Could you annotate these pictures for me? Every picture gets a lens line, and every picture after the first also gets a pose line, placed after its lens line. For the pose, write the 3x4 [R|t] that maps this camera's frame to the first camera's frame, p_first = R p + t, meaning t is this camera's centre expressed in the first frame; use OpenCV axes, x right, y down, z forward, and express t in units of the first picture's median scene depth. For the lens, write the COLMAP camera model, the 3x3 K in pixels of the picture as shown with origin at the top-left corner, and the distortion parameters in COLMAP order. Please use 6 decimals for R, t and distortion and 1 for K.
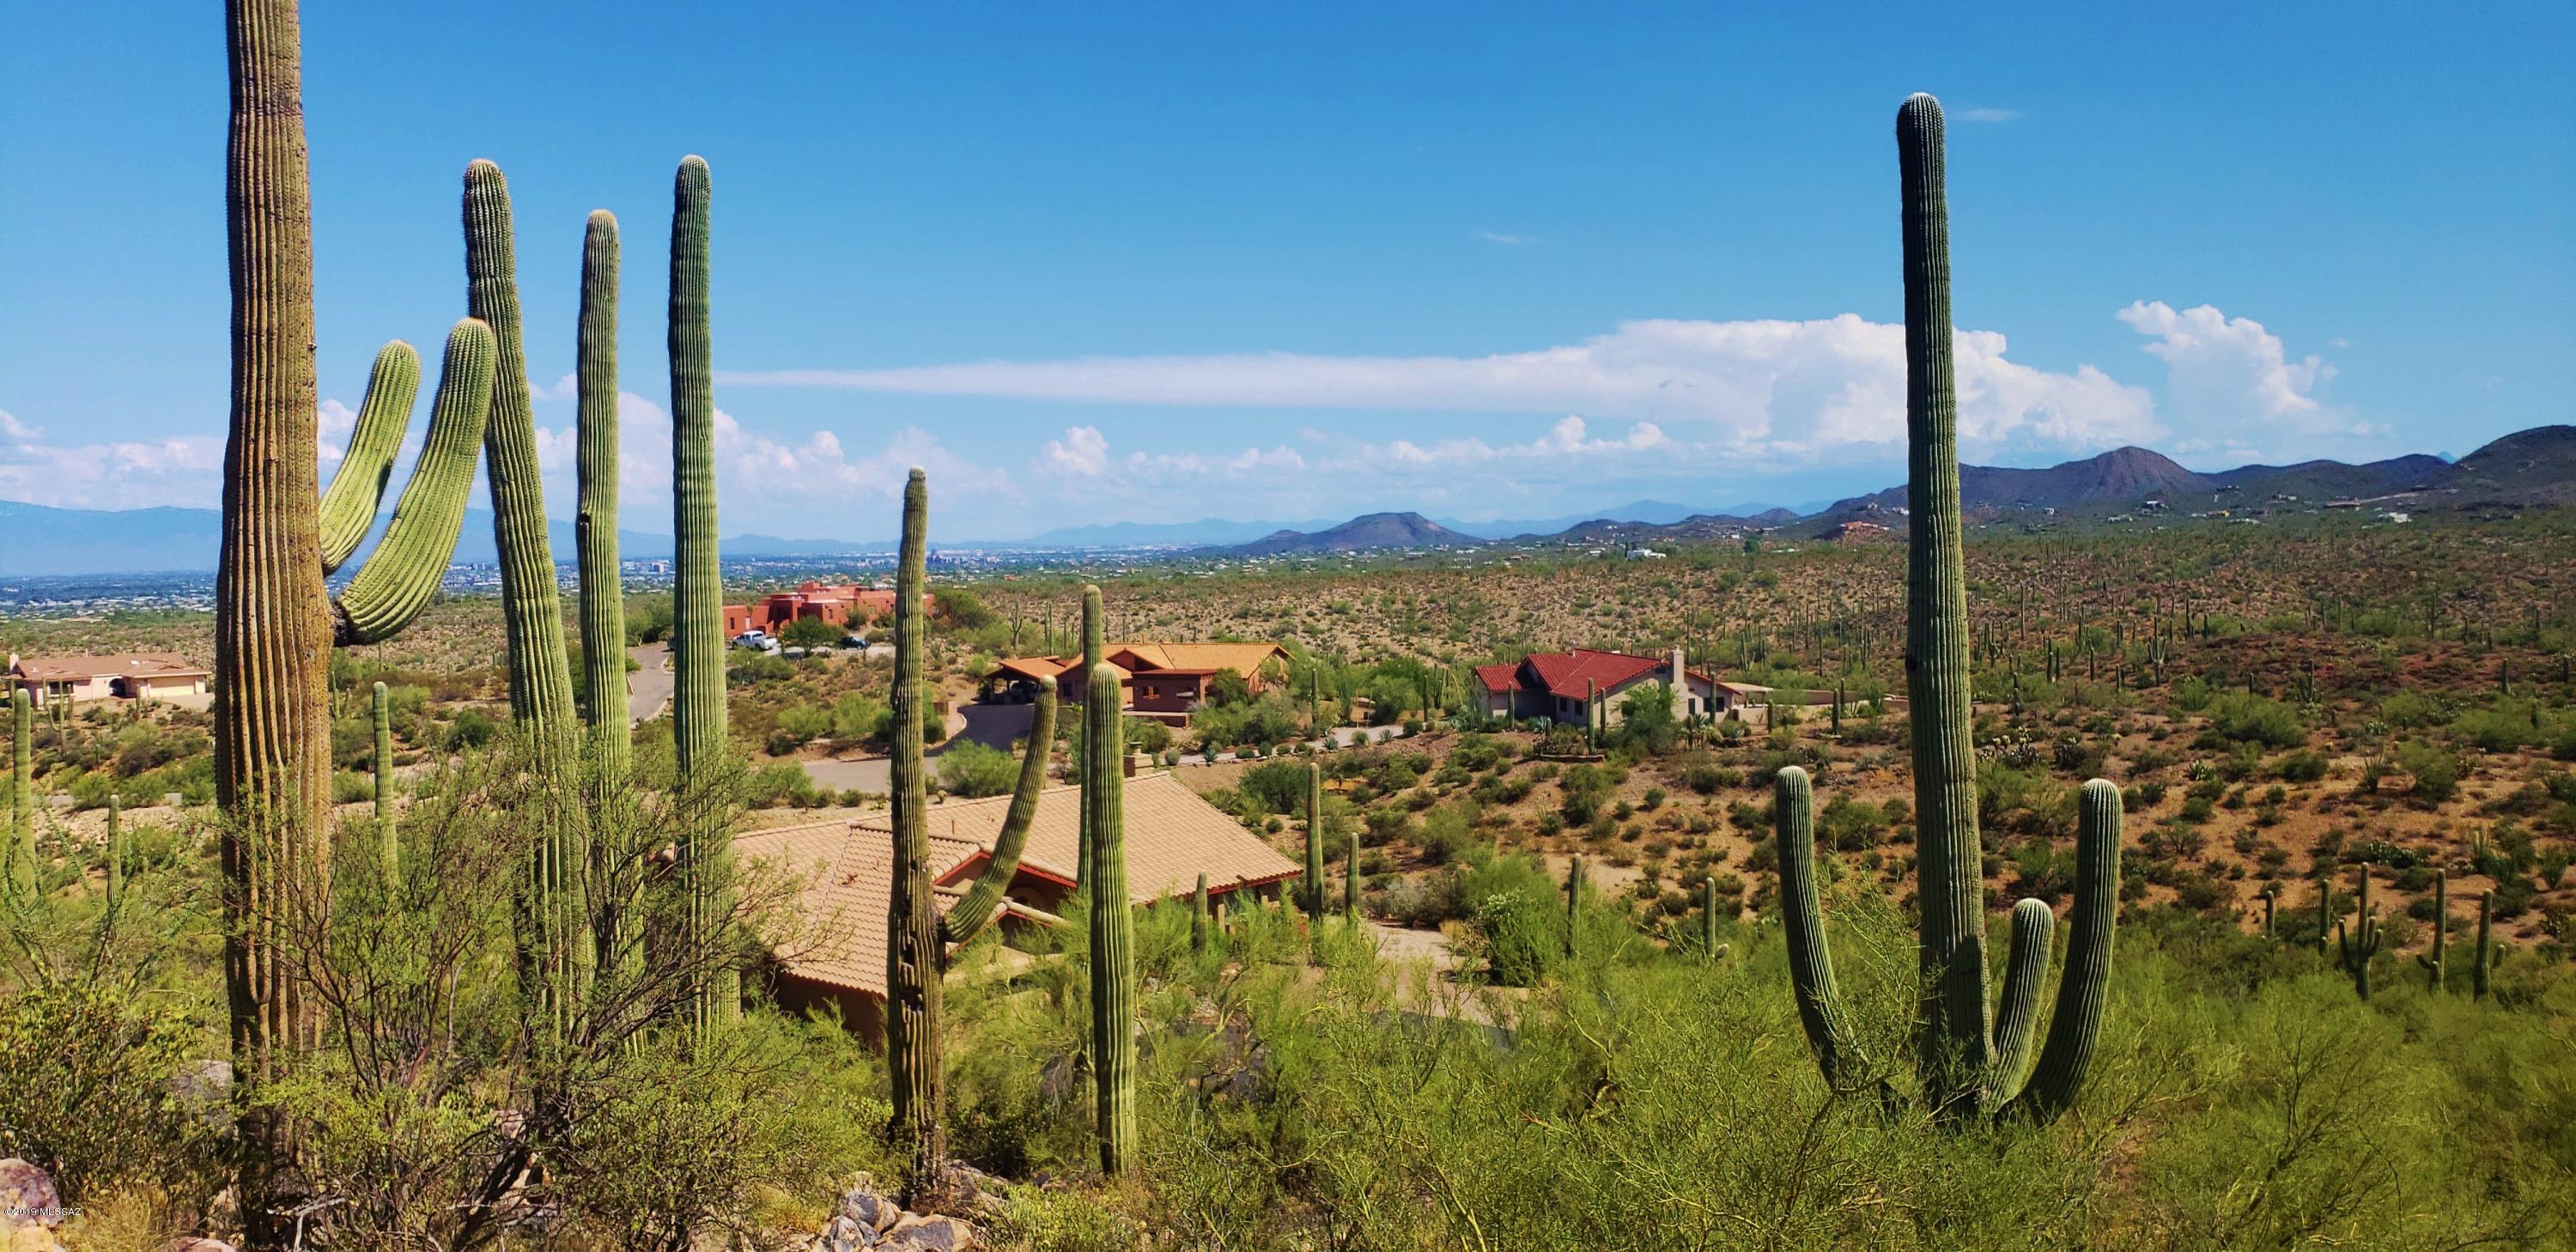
lens RADIAL K [[2013.9, 0, 1310.4], [0, 2013.9, 634.5], [0, 0, 1]] dist [0.112799, -0.171088]
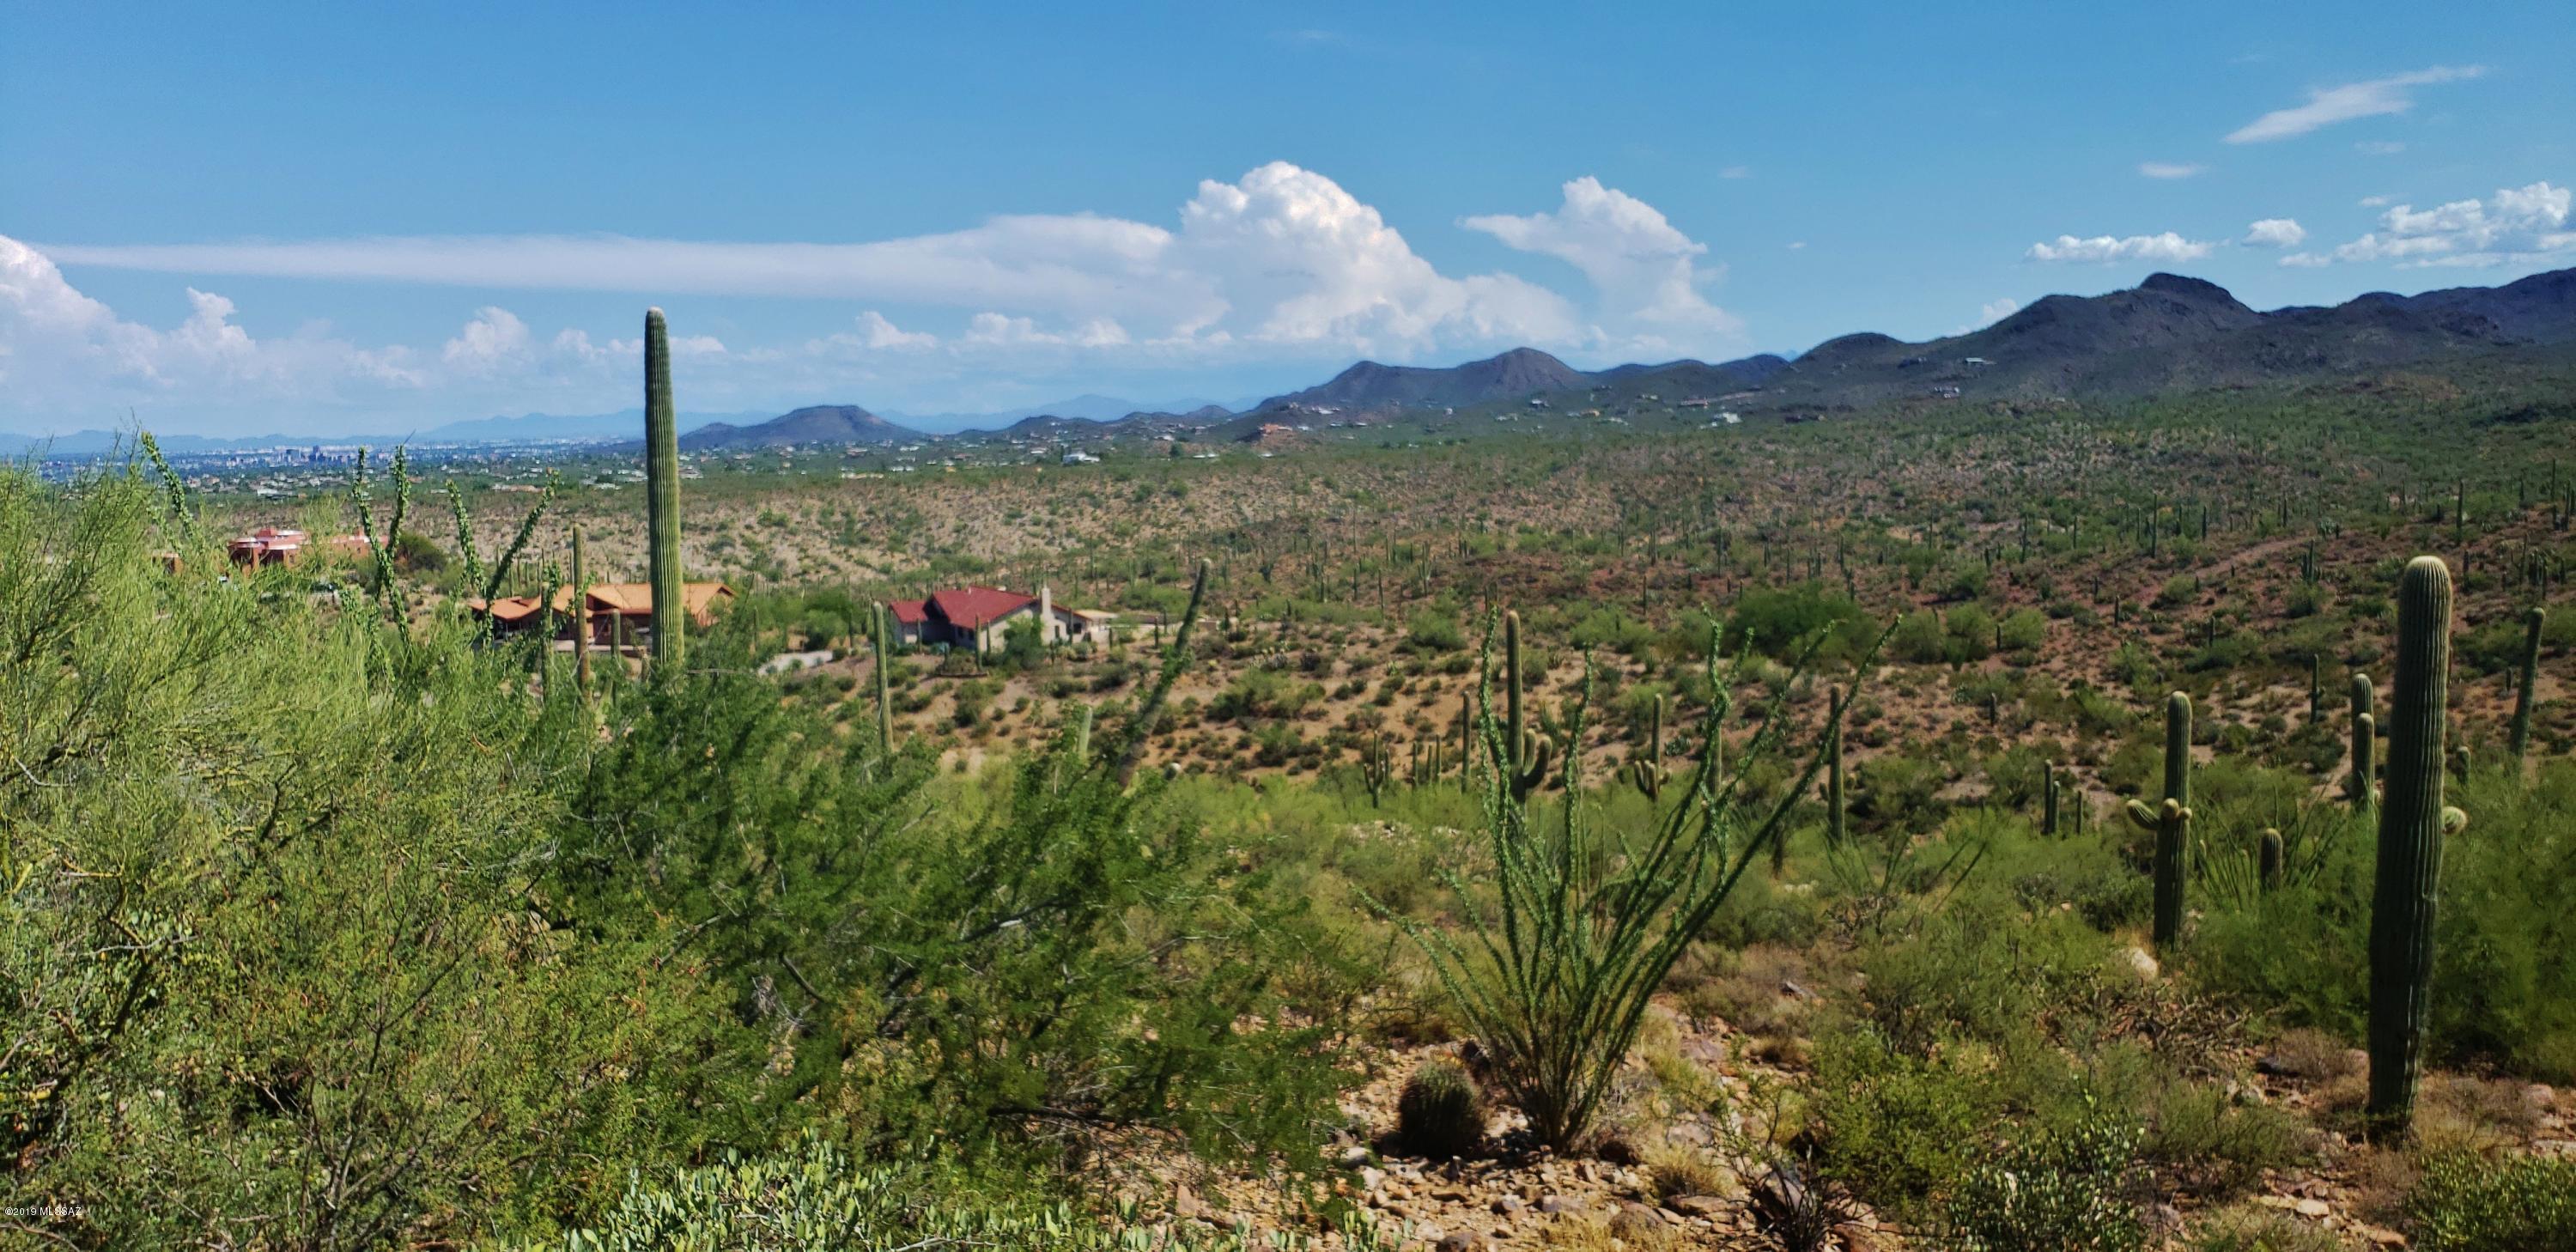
lens RADIAL K [[2018.8, 0, 1288.0], [0, 2018.8, 626.0], [0, 0, 1]] dist [0.248780, -0.713607]
pose [[0.966873, -0.029356, 0.253565, -0.000864], [0.016657, 0.998504, 0.052085, -0.031314], [-0.254714, -0.046136, 0.965915, -0.287074]]
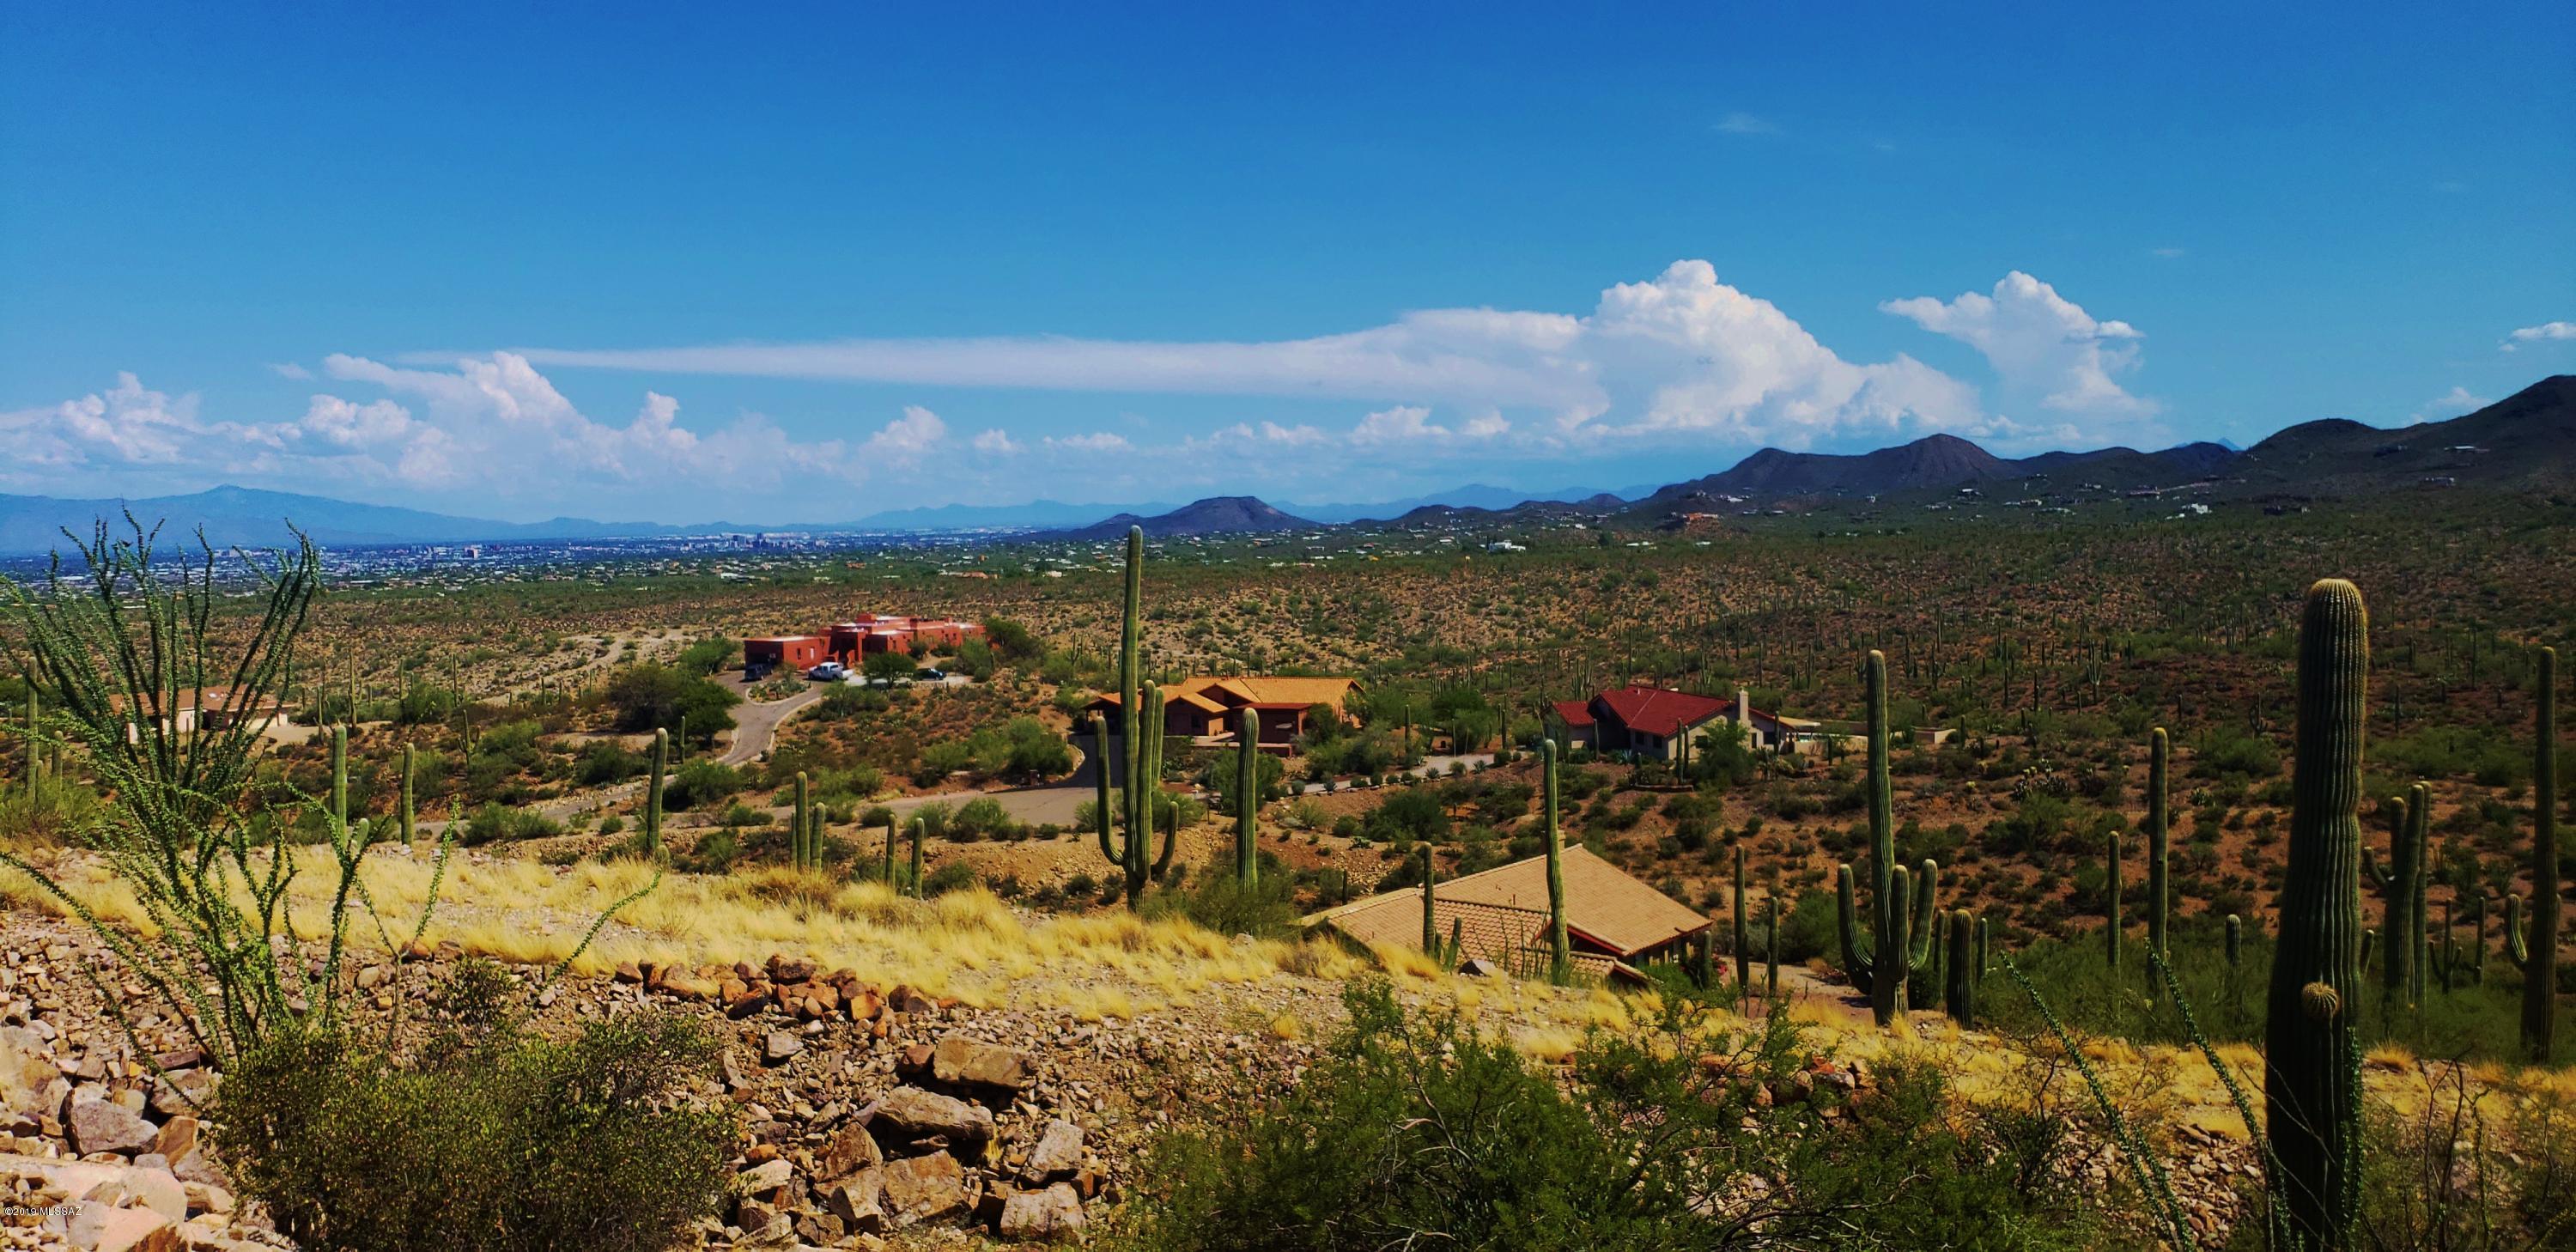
lens RADIAL K [[2013.9, 0, 1310.4], [0, 2013.9, 634.5], [0, 0, 1]] dist [0.112799, -0.171088]
pose [[0.996055, -0.005937, 0.088542, -0.153441], [0.005007, 0.999930, 0.010720, -0.035414], [-0.088600, -0.010235, 0.996015, -0.123158]]
